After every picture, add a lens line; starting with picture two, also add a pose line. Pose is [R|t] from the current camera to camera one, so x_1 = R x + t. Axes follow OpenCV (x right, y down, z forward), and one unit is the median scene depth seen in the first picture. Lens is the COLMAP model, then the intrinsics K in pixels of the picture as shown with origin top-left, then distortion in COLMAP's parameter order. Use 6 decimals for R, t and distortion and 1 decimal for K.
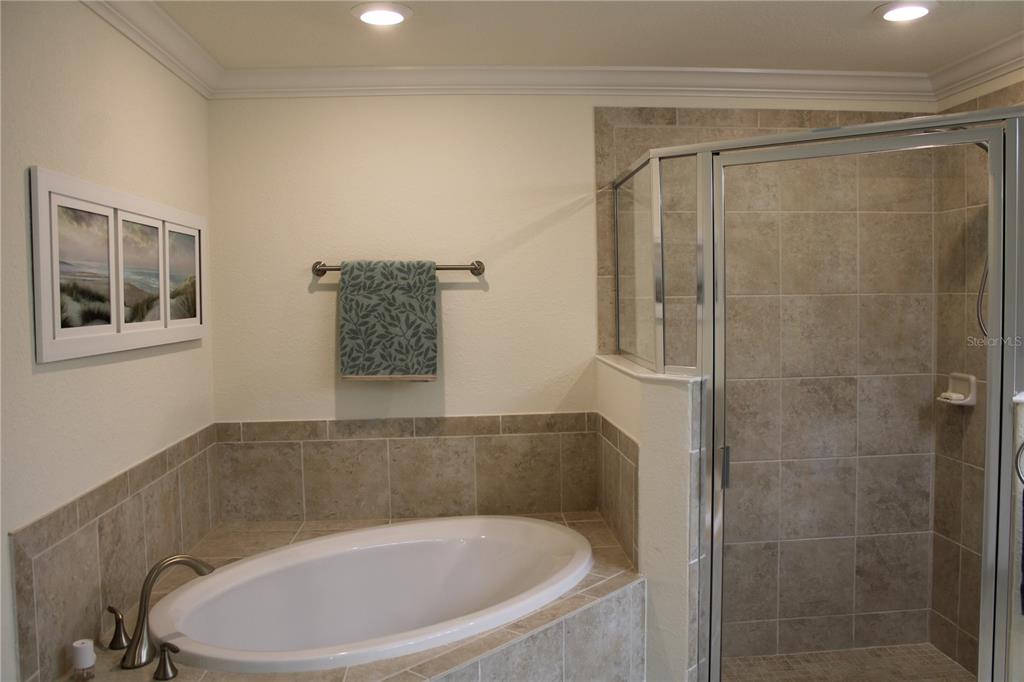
lens RADIAL K [[858.7, 0, 518.5], [0, 858.7, 330.4], [0, 0, 1]] dist [-0.162092, 0.142889]
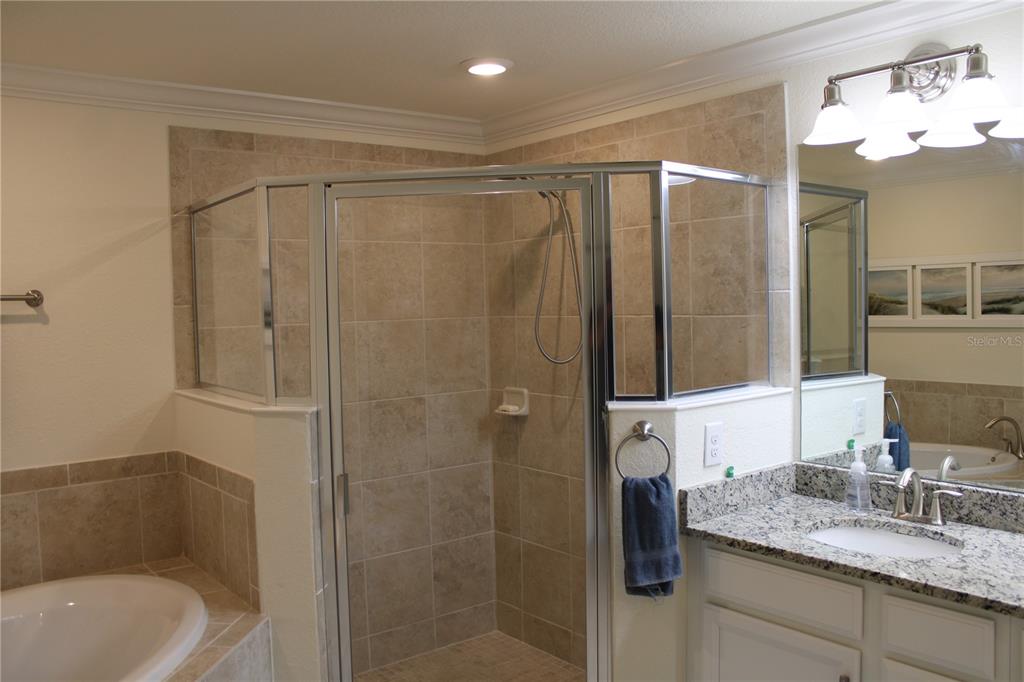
lens RADIAL K [[858.7, 0, 519.7], [0, 858.7, 330.3], [0, 0, 1]] dist [-0.162092, 0.142889]
pose [[0.828218, -0.024199, 0.559883, -0.108847], [0.038630, 0.999156, -0.013958, -0.009019], [-0.559073, 0.033189, 0.828454, 0.026138]]
